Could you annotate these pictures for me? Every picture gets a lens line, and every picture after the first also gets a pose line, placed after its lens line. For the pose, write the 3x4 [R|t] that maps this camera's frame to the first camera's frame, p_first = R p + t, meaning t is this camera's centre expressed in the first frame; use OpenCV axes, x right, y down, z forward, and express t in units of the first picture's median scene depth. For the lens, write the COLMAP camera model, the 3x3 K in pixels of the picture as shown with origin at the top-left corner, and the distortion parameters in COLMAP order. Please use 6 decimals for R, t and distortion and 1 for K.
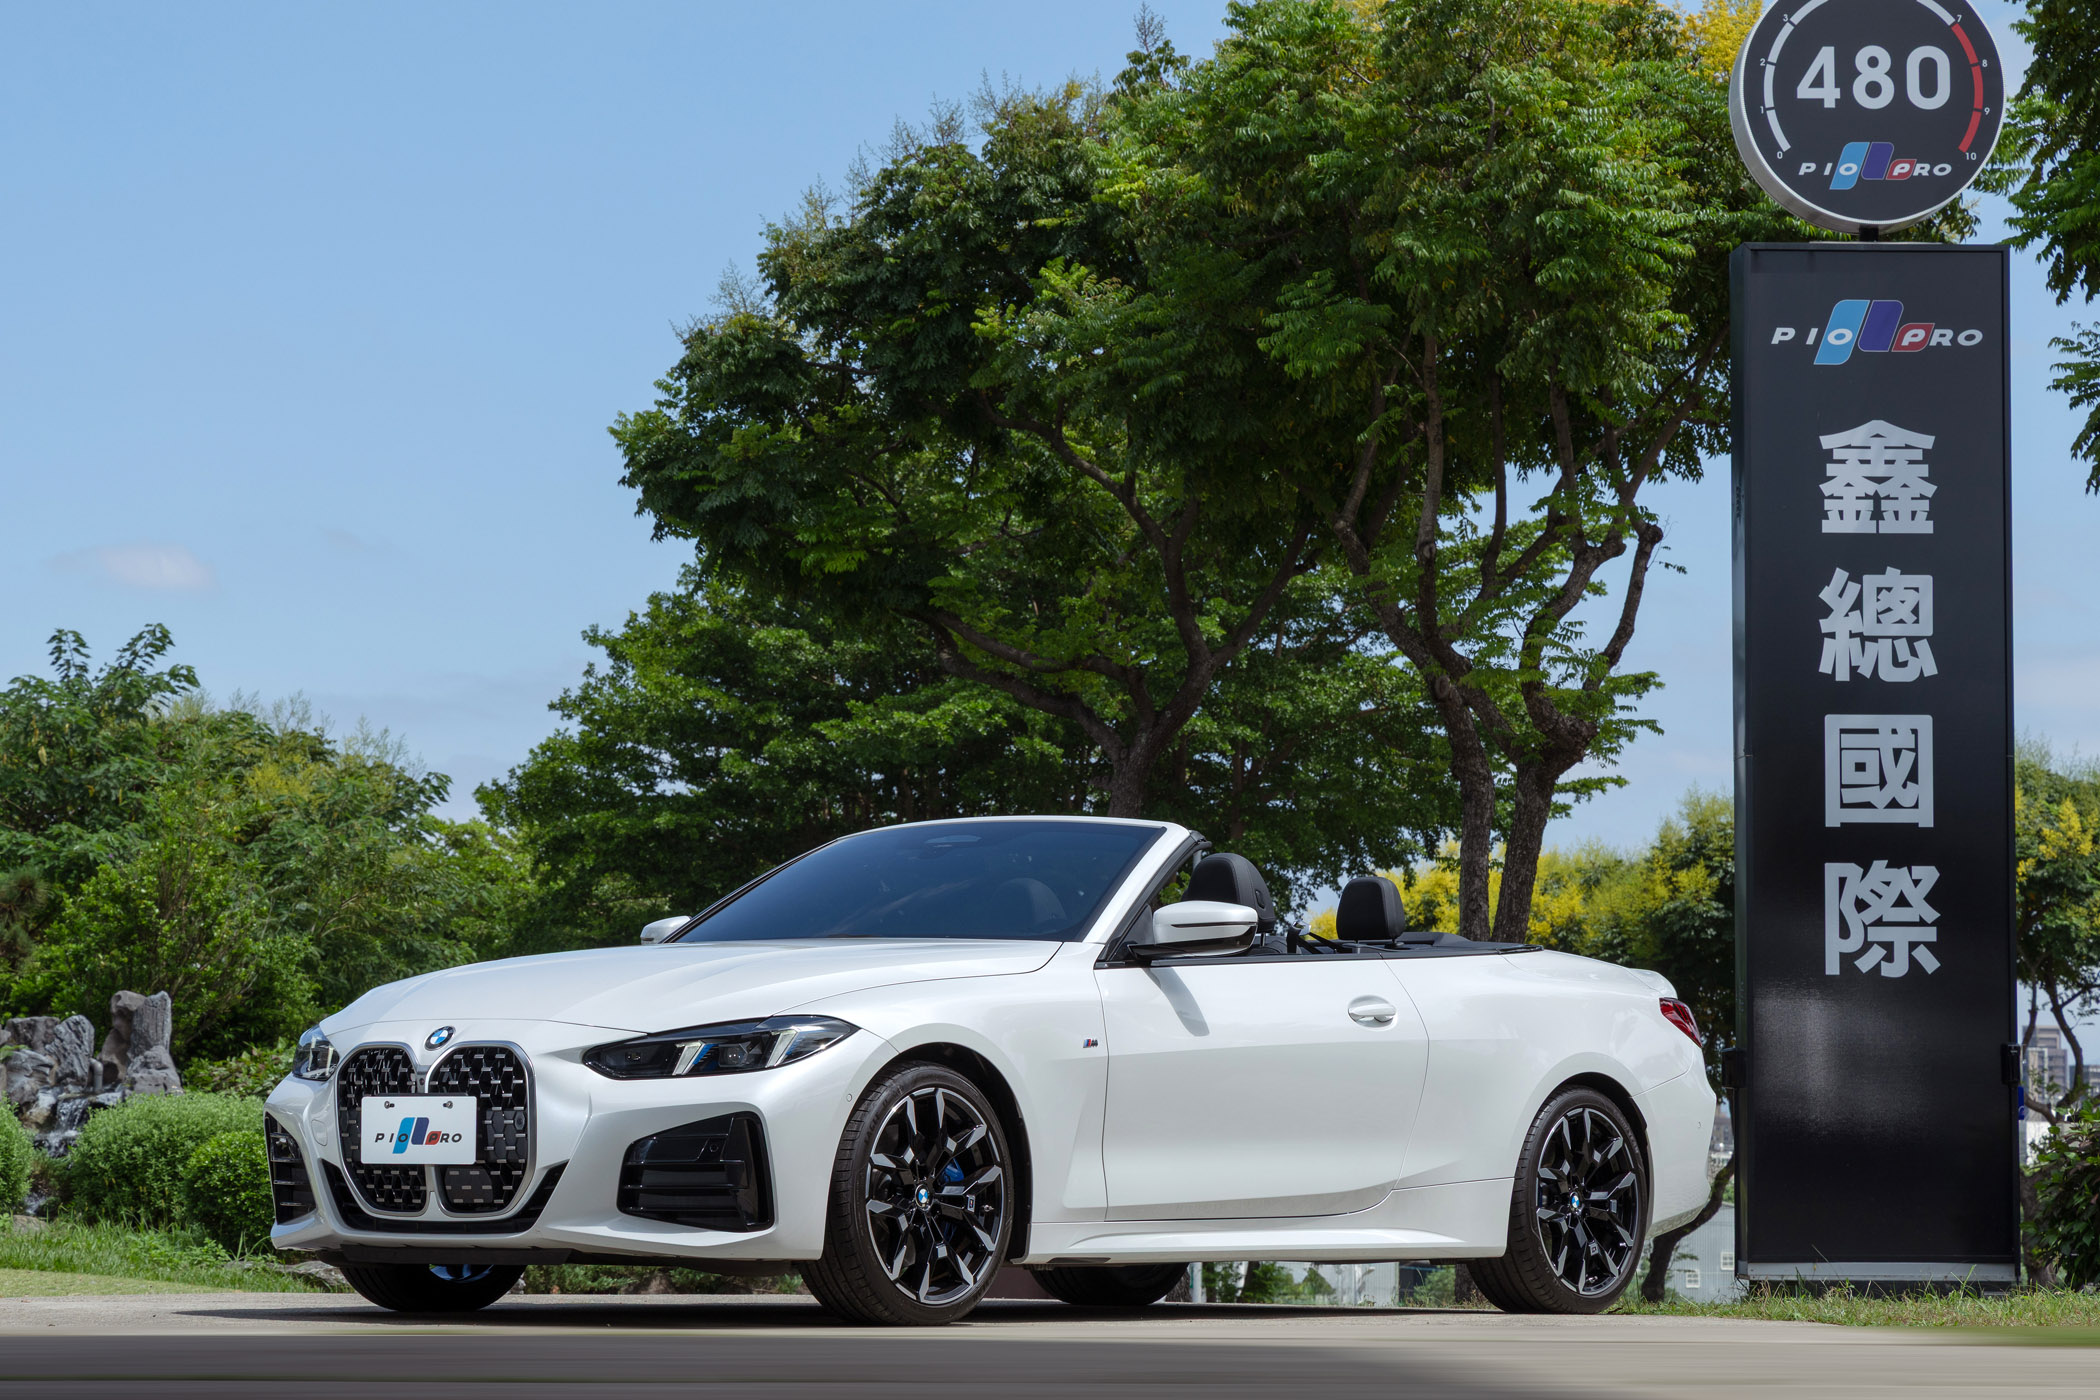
lens RADIAL K [[8793.8, 0, 1050.0], [0, 8793.8, 700.0], [0, 0, 1]] dist [0.136824, 1.826022]
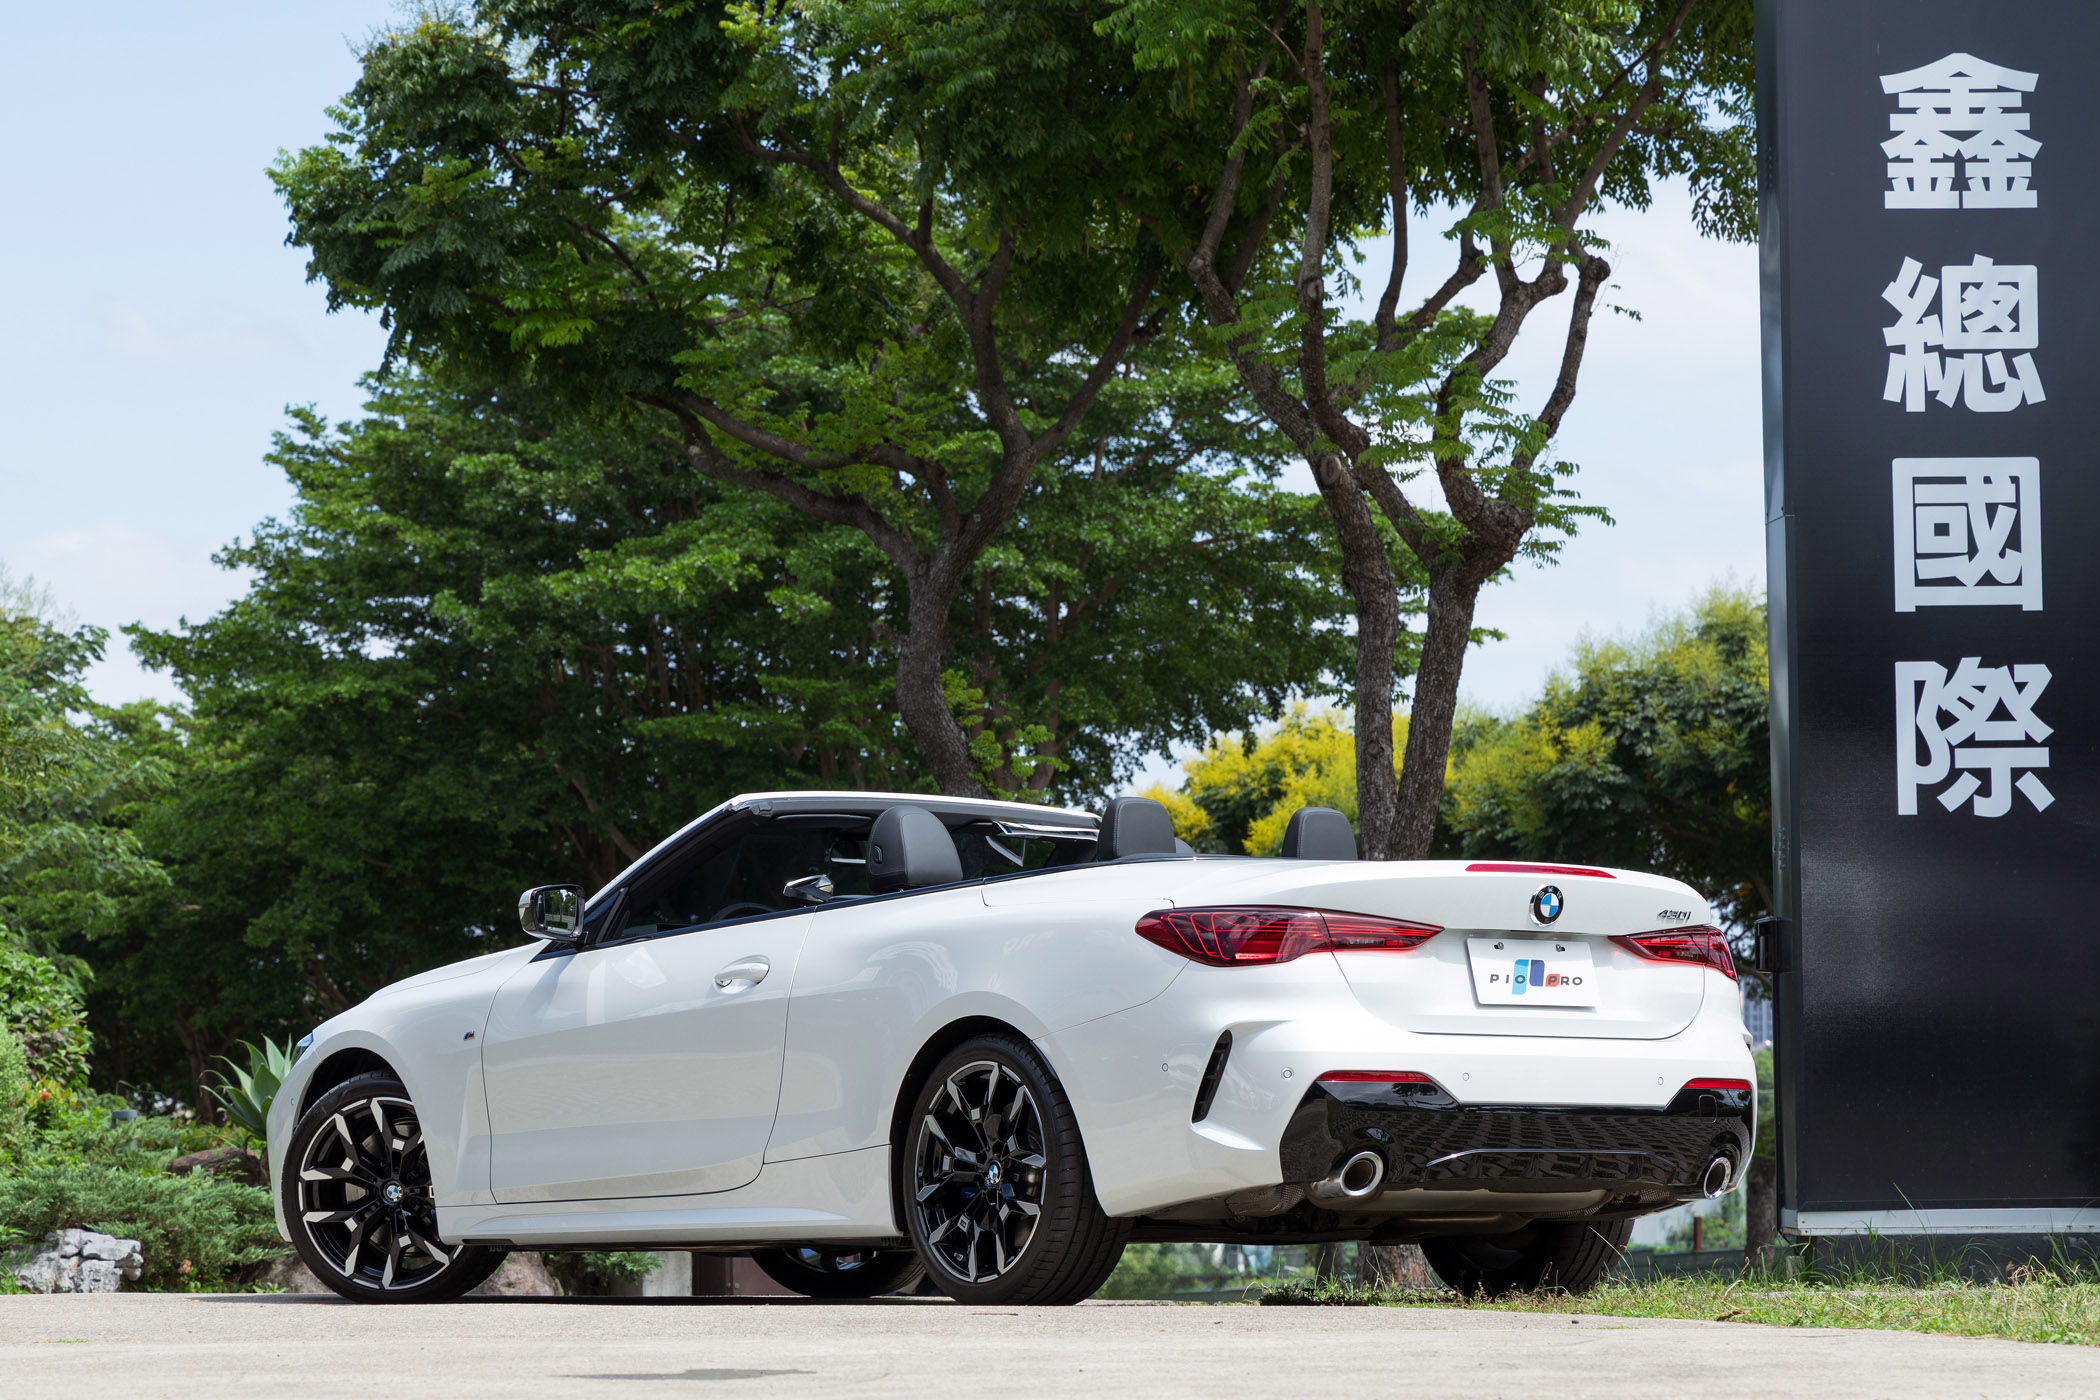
lens RADIAL K [[9491.5, 0, 1050.0], [0, 9491.5, 700.0], [0, 0, 1]] dist [0.034331, 10.100306]
pose [[0.999628, -0.014139, 0.023324, -0.000190], [0.013838, 0.999820, 0.012980, 0.007069], [-0.023503, -0.012653, 0.999644, 0.145221]]
